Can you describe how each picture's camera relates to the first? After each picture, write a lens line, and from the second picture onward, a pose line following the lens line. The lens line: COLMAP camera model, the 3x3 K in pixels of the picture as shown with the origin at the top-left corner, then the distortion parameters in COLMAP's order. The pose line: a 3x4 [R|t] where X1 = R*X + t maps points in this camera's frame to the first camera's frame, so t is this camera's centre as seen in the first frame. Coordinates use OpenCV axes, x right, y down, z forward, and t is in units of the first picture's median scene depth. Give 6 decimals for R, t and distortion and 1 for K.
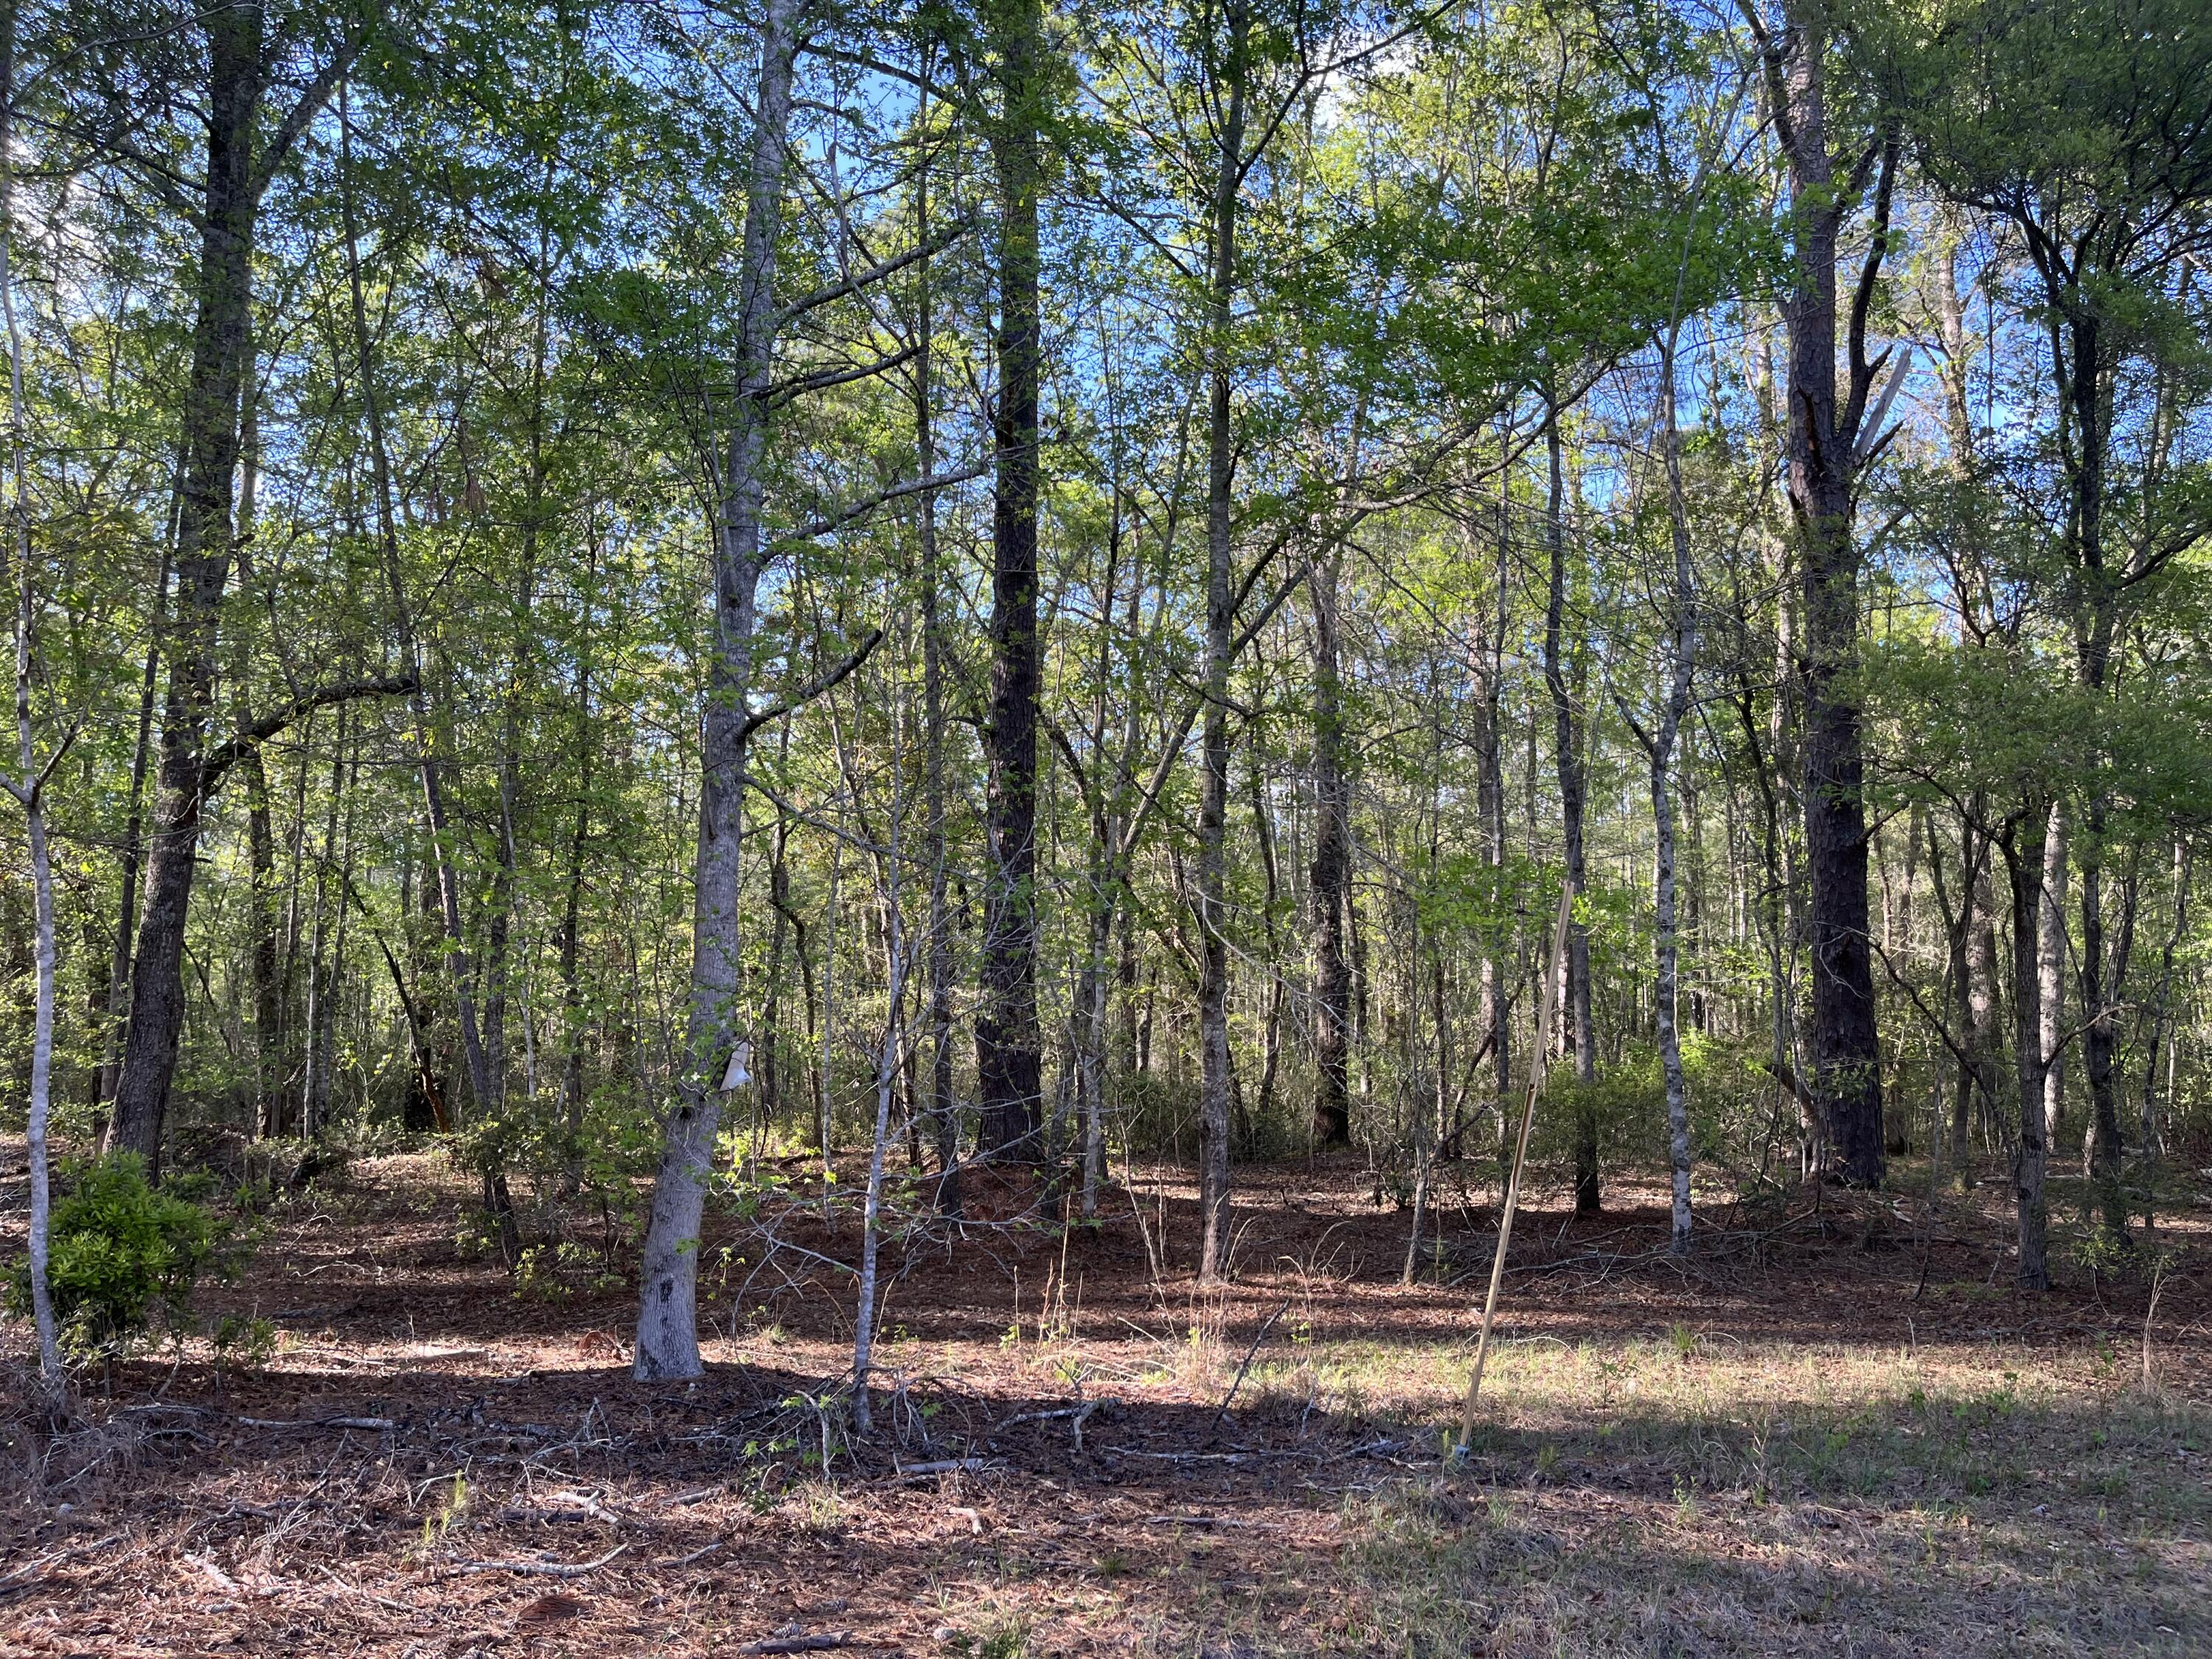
lens RADIAL K [[1688.0, 0, 1106.0], [0, 1688.0, 829.5], [0, 0, 1]] dist [0.072288, -0.102004]
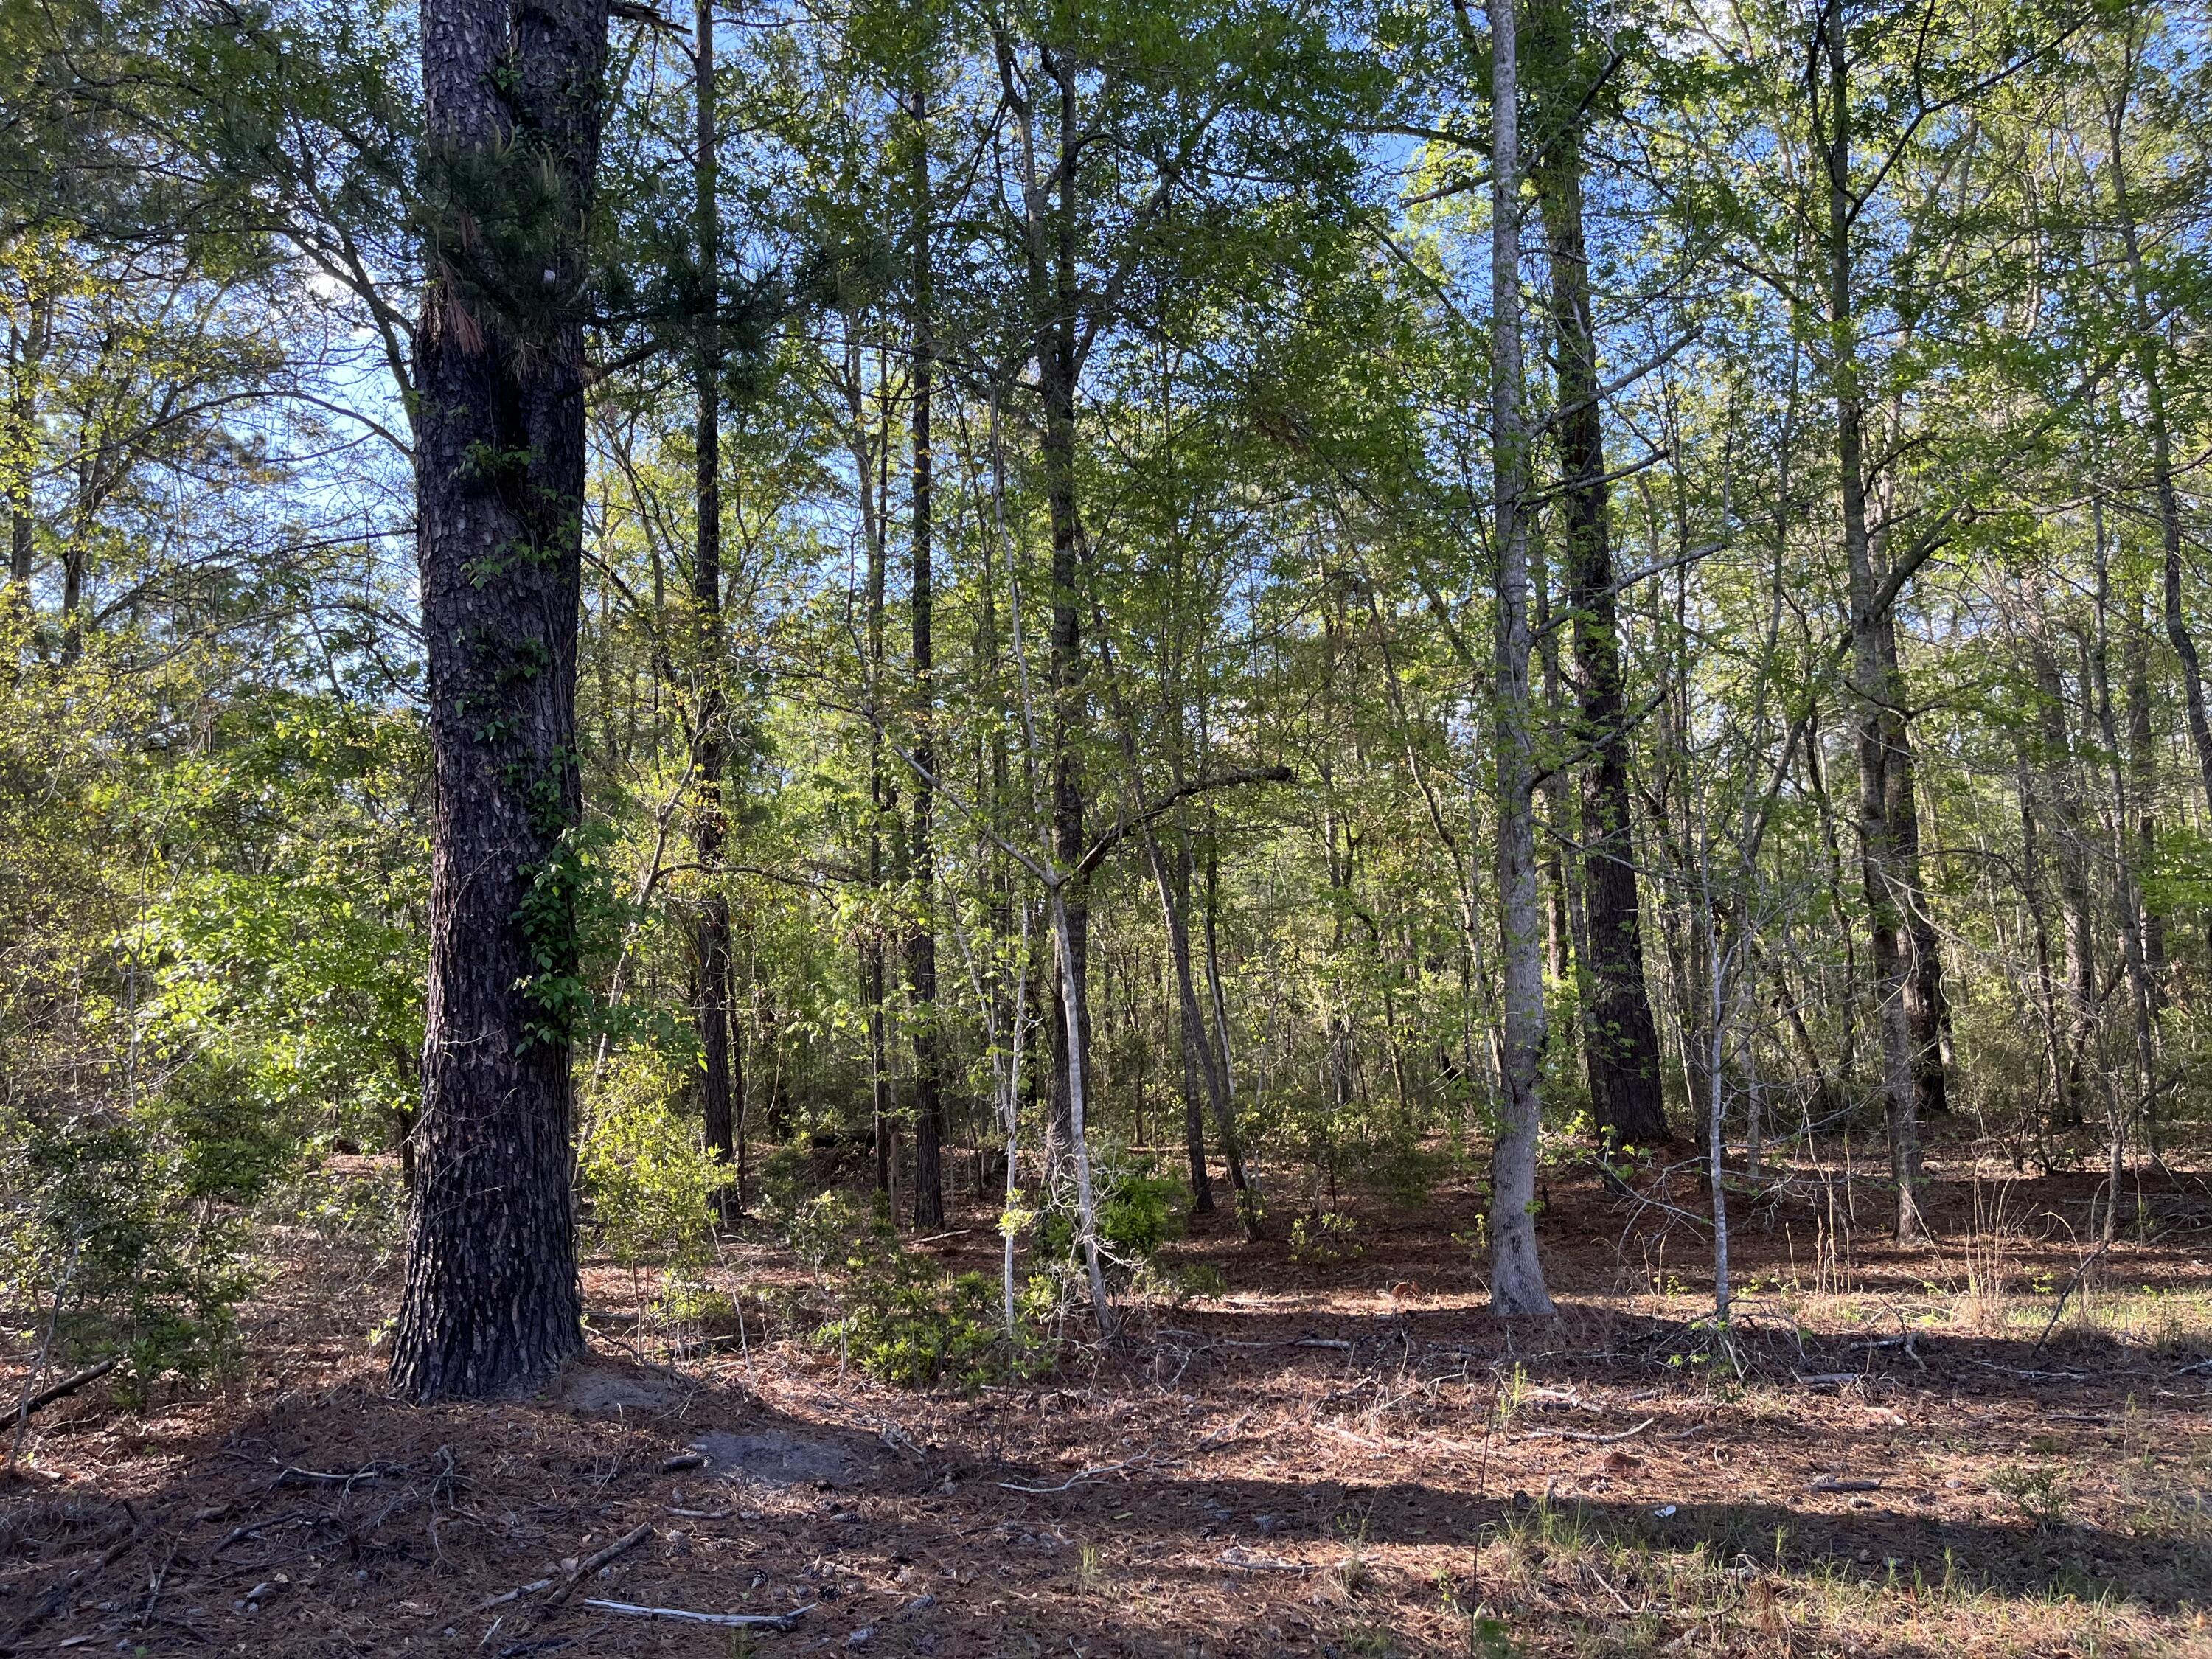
lens RADIAL K [[1661.6, 0, 1104.5], [0, 1661.6, 843.2], [0, 0, 1]] dist [0.064714, -0.068036]
pose [[0.962363, -0.082344, -0.258993, -0.265424], [0.085144, 0.996369, -0.000405, -0.054076], [0.258086, -0.021662, 0.965879, -0.305922]]
